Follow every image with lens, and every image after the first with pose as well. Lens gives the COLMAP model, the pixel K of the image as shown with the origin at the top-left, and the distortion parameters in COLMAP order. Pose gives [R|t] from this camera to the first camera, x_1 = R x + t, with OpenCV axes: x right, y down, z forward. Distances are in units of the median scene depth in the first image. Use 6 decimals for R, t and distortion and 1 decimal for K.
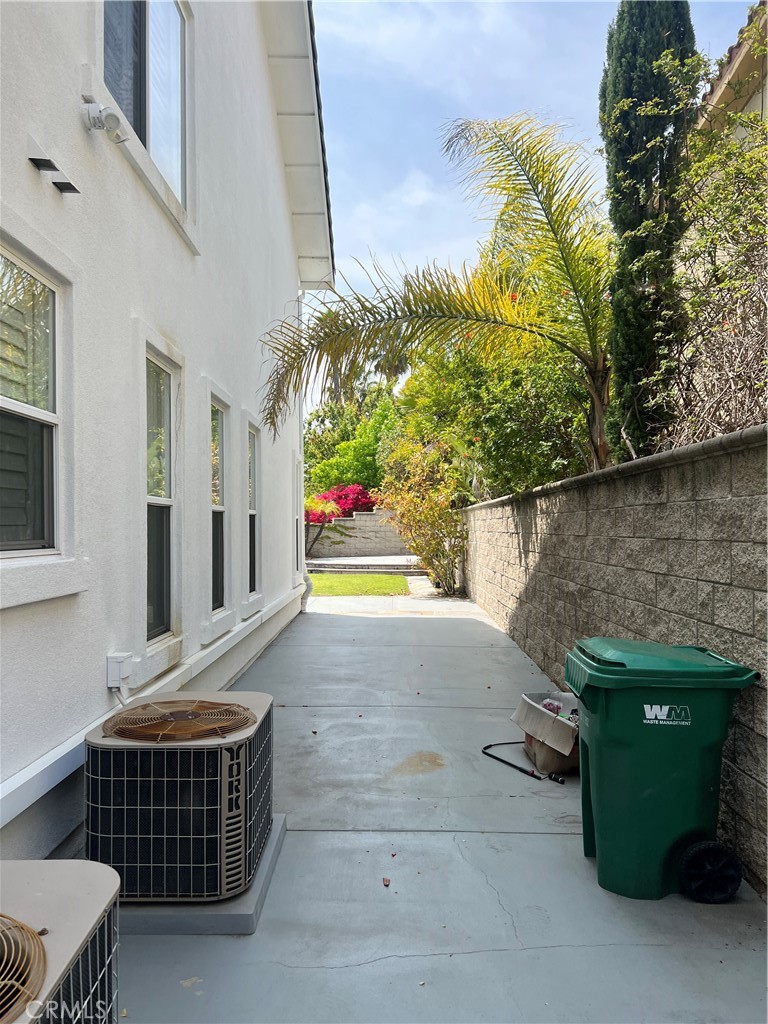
lens RADIAL K [[776.7, 0, 384.0], [0, 776.7, 512.0], [0, 0, 1]] dist [-0.004268, -0.006367]
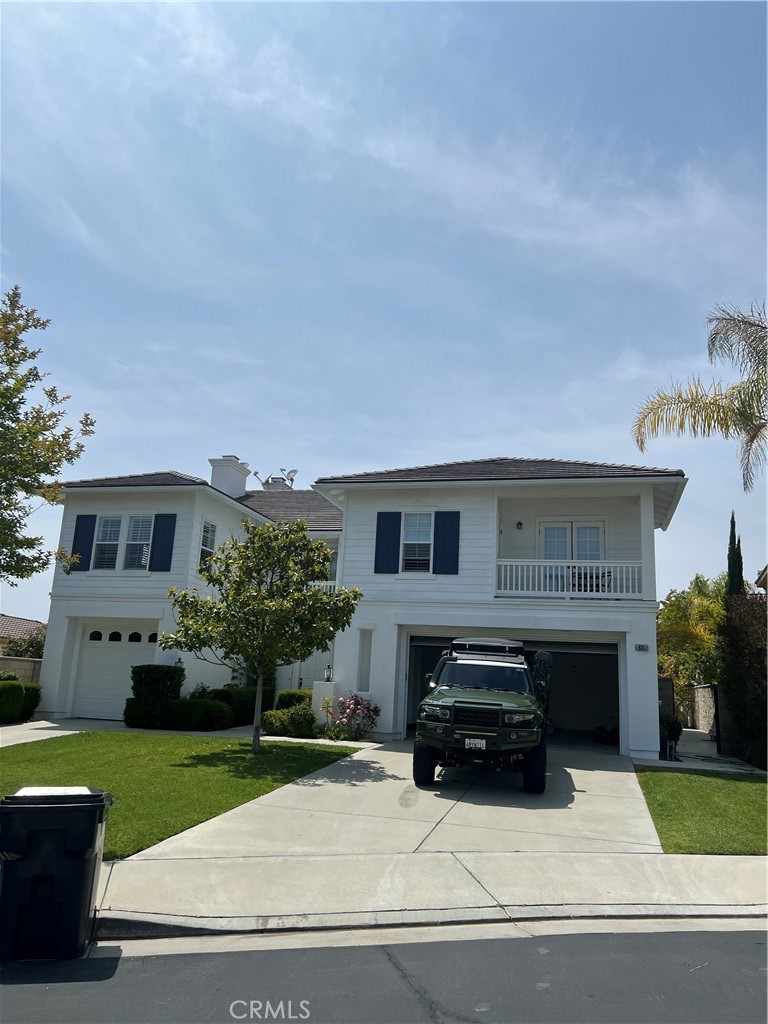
lens RADIAL K [[776.7, 0, 384.0], [0, 776.7, 512.0], [0, 0, 1]] dist [-0.004268, -0.006367]
pose [[0.963363, -0.005838, -0.268139, -0.163885], [-0.052868, 0.976014, -0.211191, 0.021359], [0.262940, 0.217630, 0.939947, -1.577177]]
